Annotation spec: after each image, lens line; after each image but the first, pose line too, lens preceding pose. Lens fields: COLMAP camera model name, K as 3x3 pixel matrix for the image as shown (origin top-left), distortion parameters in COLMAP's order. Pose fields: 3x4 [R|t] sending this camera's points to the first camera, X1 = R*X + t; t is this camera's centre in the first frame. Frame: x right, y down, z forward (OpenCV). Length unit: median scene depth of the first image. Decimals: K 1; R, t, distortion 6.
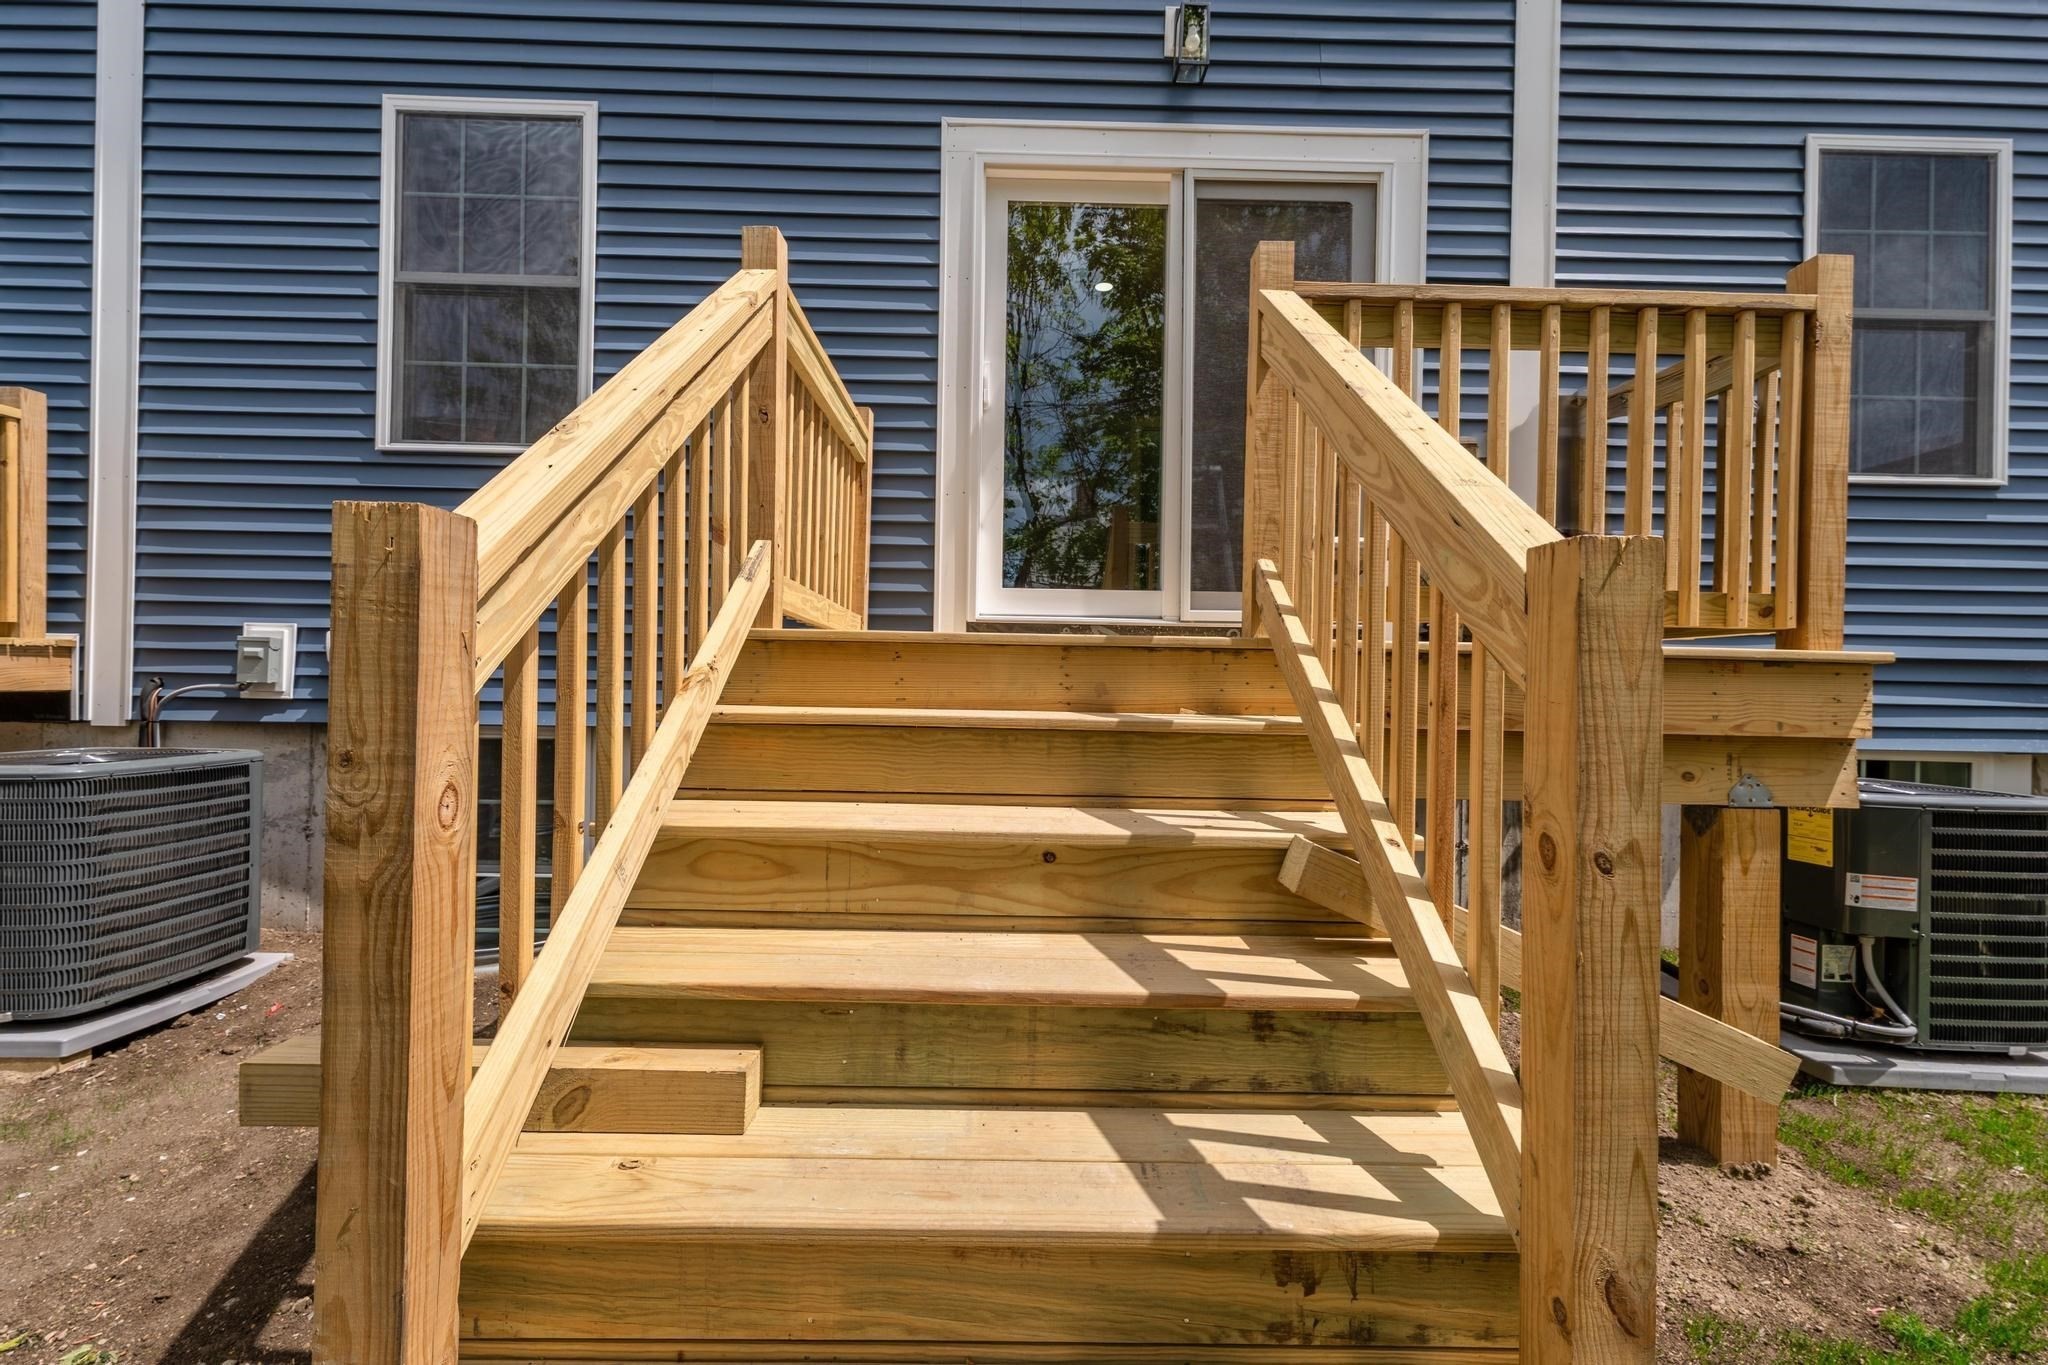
lens RADIAL K [[834.4, 0, 1022.3], [0, 834.4, 687.3], [0, 0, 1]] dist [0.004512, -0.000774]
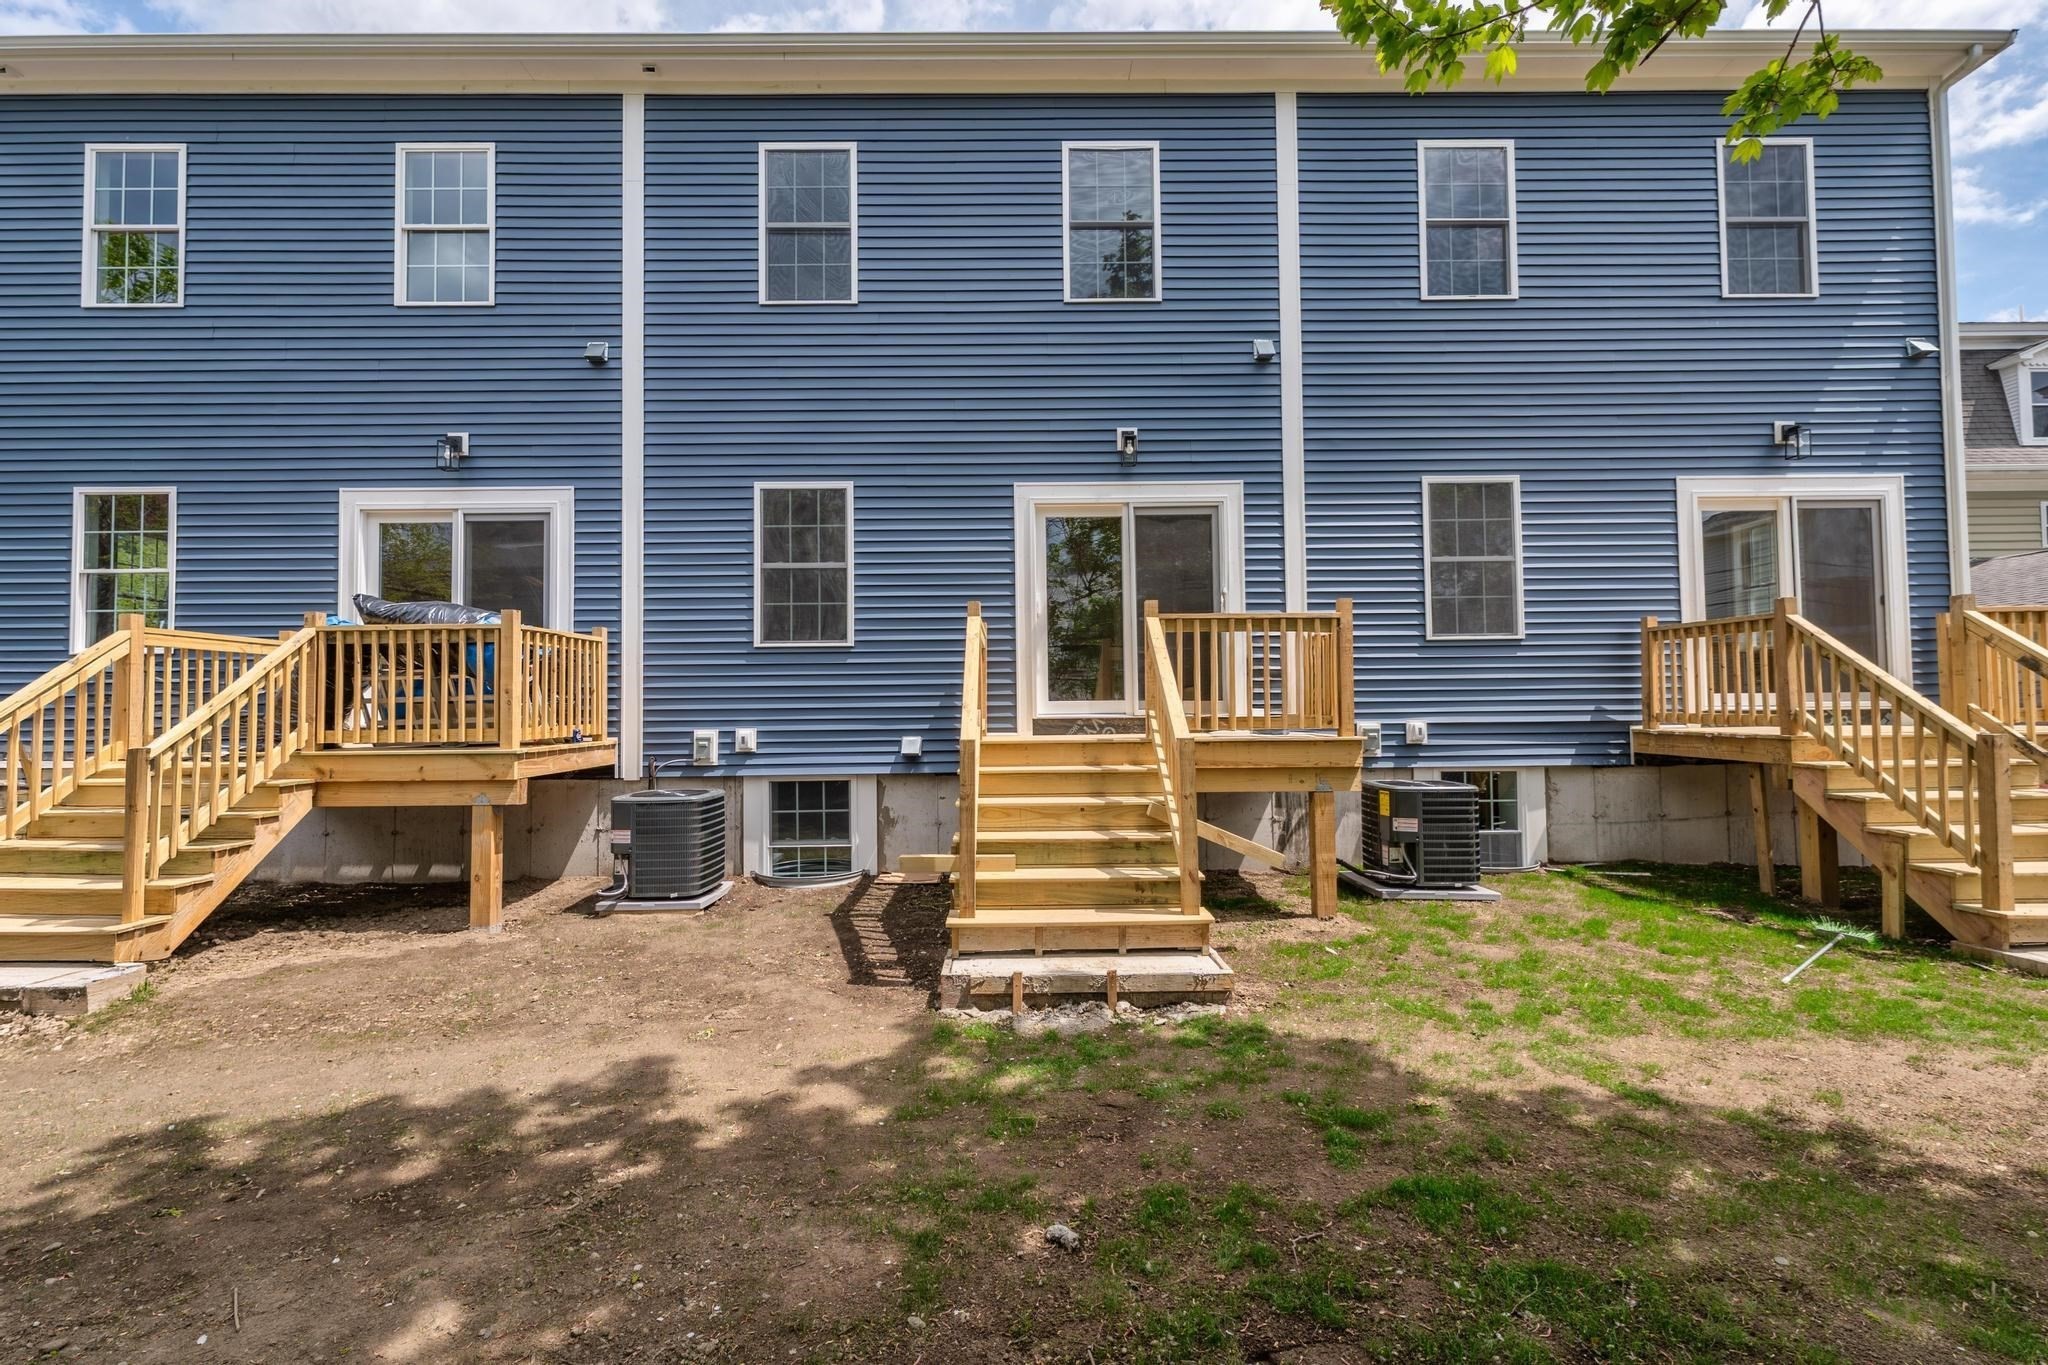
lens RADIAL K [[834.4, 0, 1019.0], [0, 834.4, 682.5], [0, 0, 1]] dist [0.004512, -0.000774]
pose [[0.999510, -0.030700, -0.006114, -0.088617], [0.030449, 0.998827, -0.037651, -0.093747], [0.007263, 0.037446, 0.999272, -1.141169]]
